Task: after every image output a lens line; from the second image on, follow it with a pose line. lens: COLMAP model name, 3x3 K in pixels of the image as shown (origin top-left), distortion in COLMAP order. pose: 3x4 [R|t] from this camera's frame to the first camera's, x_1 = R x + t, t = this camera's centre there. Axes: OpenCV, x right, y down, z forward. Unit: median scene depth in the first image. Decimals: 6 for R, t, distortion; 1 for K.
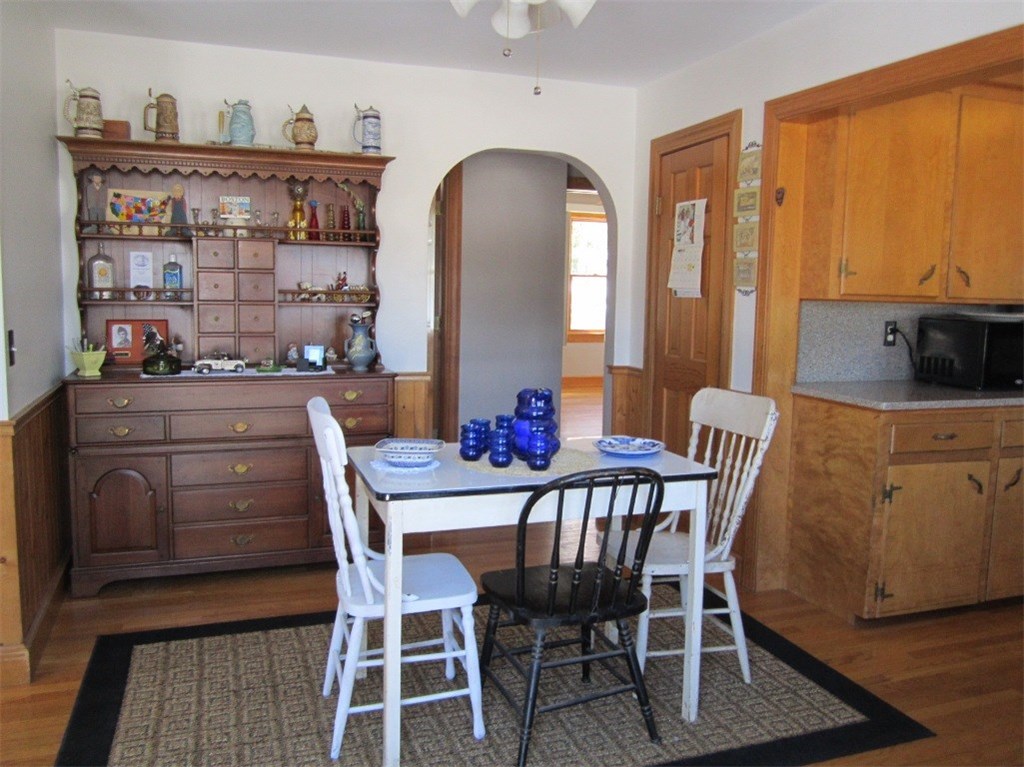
lens RADIAL K [[848.4, 0, 512.0], [0, 848.4, 383.5], [0, 0, 1]] dist [-0.041878, 0.012747]
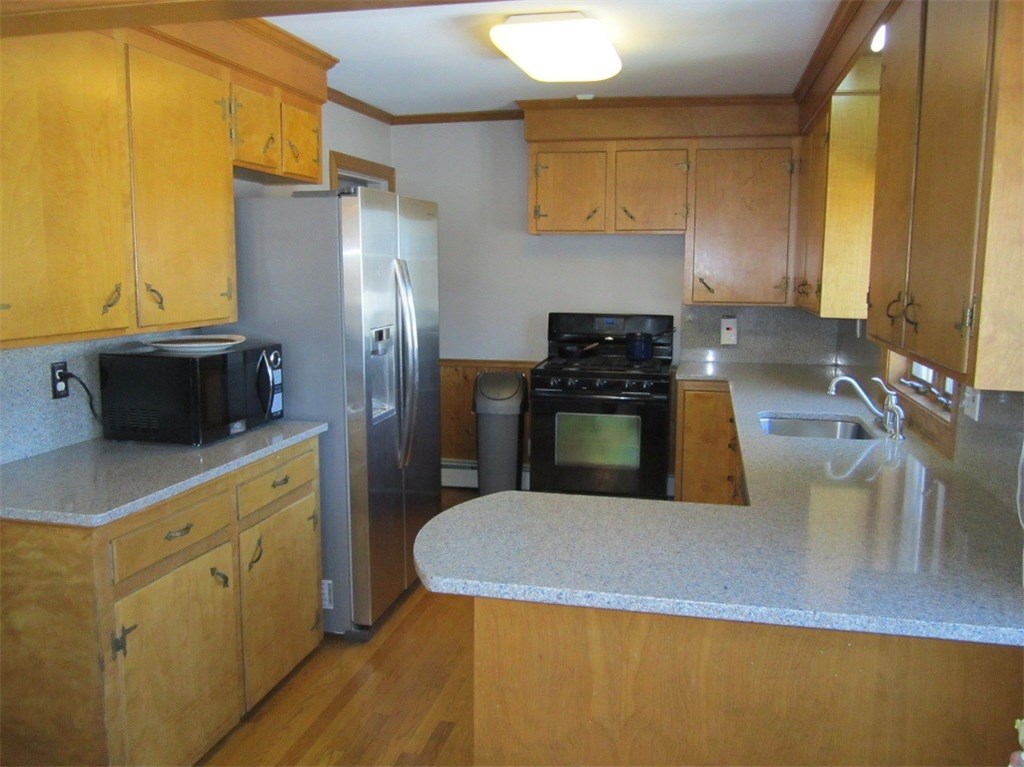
lens RADIAL K [[848.4, 0, 512.0], [0, 848.4, 383.5], [0, 0, 1]] dist [-0.041878, 0.012747]
pose [[0.546188, -0.132942, 0.827046, 0.092738], [0.103552, 0.990469, 0.090824, -0.091371], [-0.831238, 0.036035, 0.554748, 0.349486]]
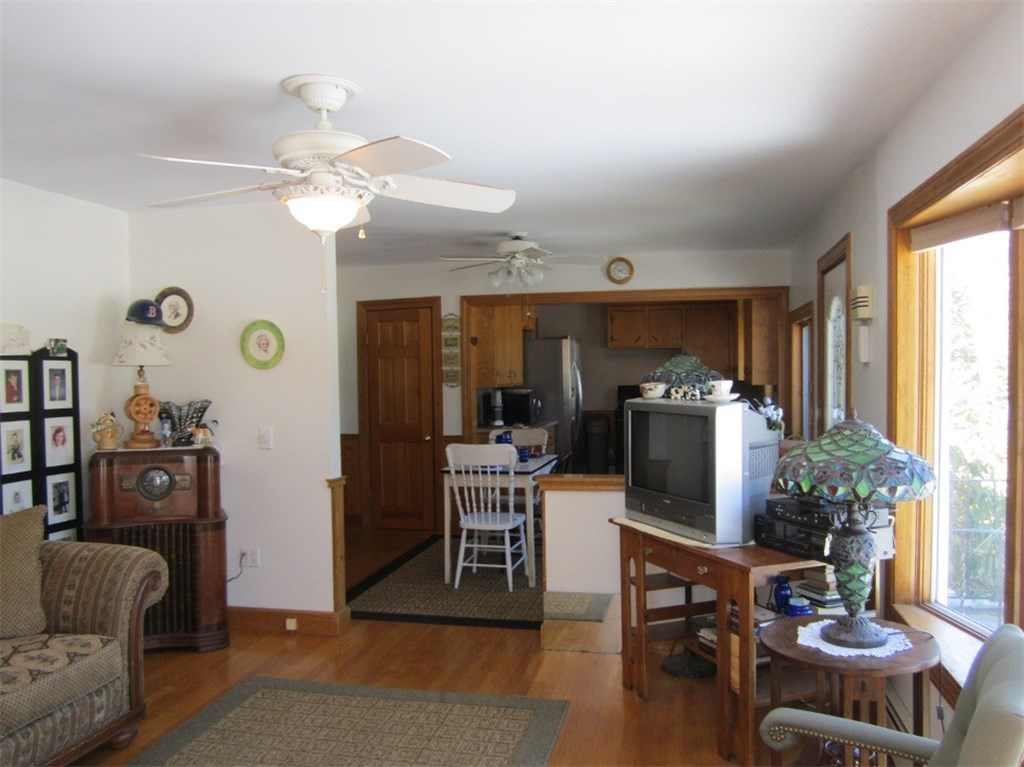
lens RADIAL K [[848.4, 0, 512.0], [0, 848.4, 383.5], [0, 0, 1]] dist [-0.041878, 0.012747]
pose [[0.533416, -0.043336, 0.844742, -1.429276], [0.121901, 0.992200, -0.026074, -0.047663], [-0.837023, 0.116884, 0.534538, -0.209366]]
